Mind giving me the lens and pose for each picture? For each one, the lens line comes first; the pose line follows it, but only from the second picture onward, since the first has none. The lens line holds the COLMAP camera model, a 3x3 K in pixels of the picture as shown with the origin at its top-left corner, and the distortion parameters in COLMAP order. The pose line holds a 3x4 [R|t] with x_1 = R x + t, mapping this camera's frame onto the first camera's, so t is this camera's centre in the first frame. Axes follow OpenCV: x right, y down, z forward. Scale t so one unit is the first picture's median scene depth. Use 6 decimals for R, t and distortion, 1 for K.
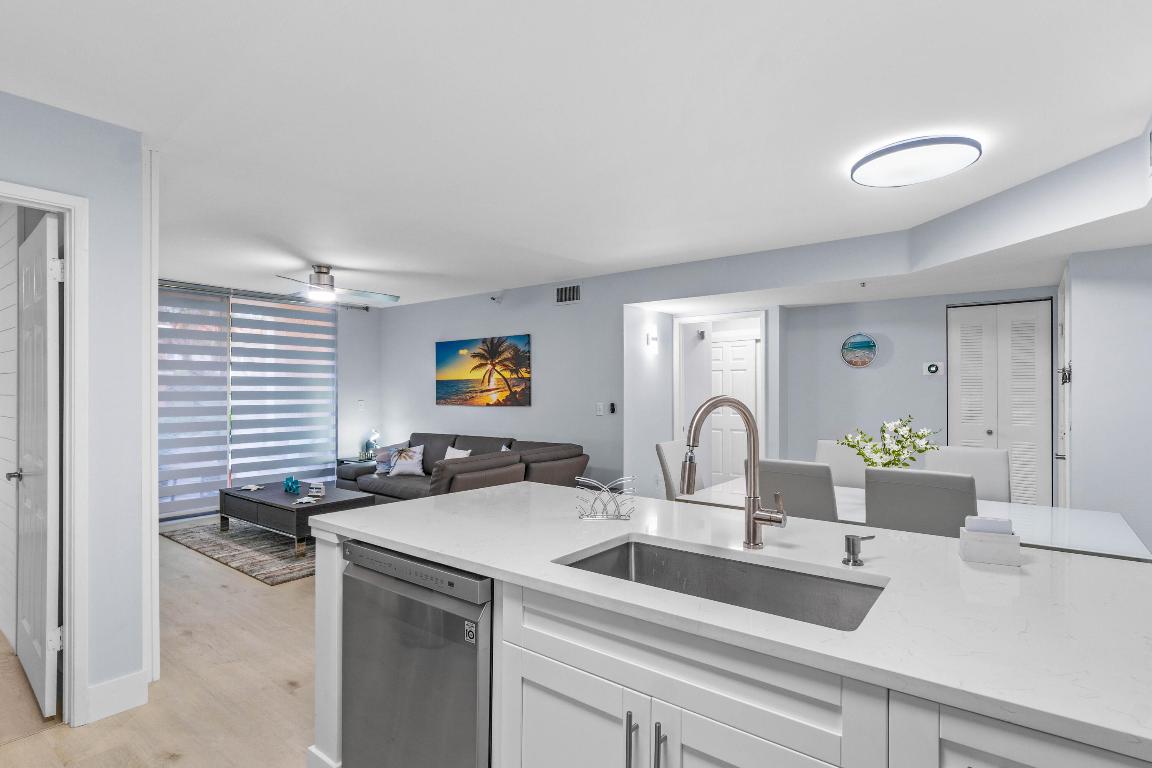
lens RADIAL K [[580.8, 0, 564.9], [0, 580.8, 388.7], [0, 0, 1]] dist [-0.001059, 0.000692]
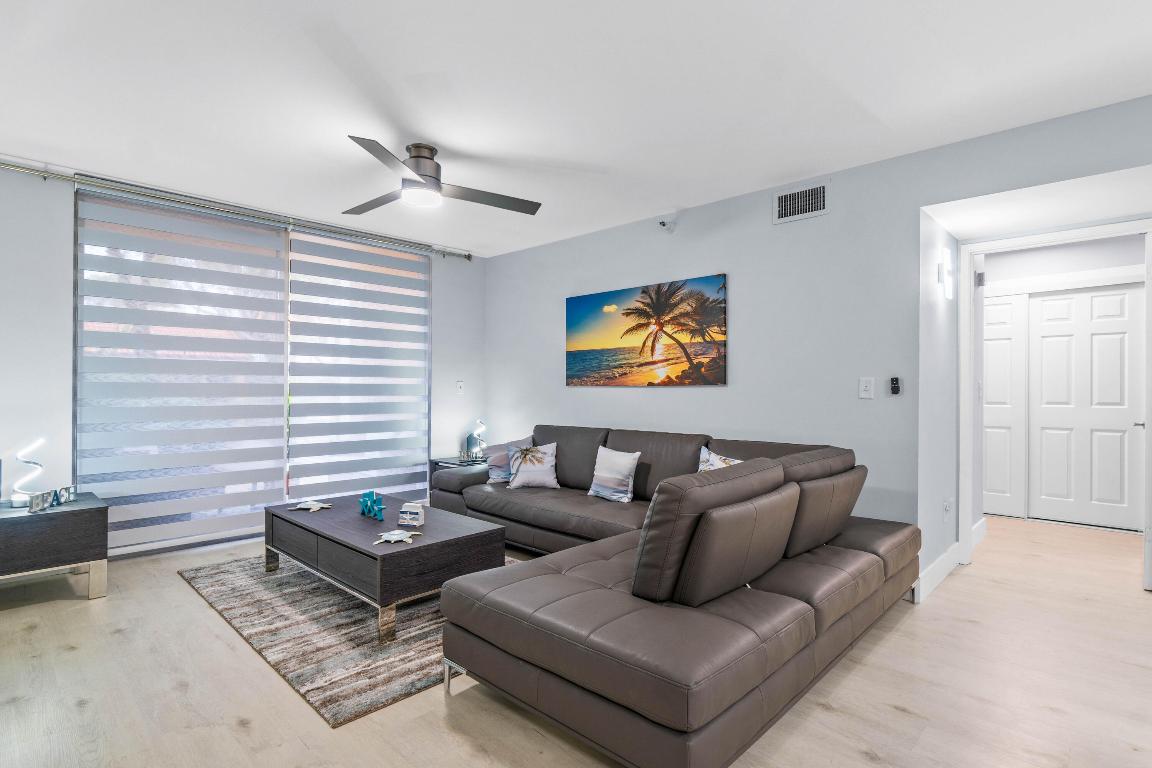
lens RADIAL K [[580.8, 0, 570.6], [0, 580.8, 380.9], [0, 0, 1]] dist [-0.001059, 0.000692]
pose [[0.994496, 0.003784, -0.104705, -0.160918], [-0.004535, 0.999966, -0.006933, 0.029821], [0.104675, 0.007369, 0.994479, 0.334147]]
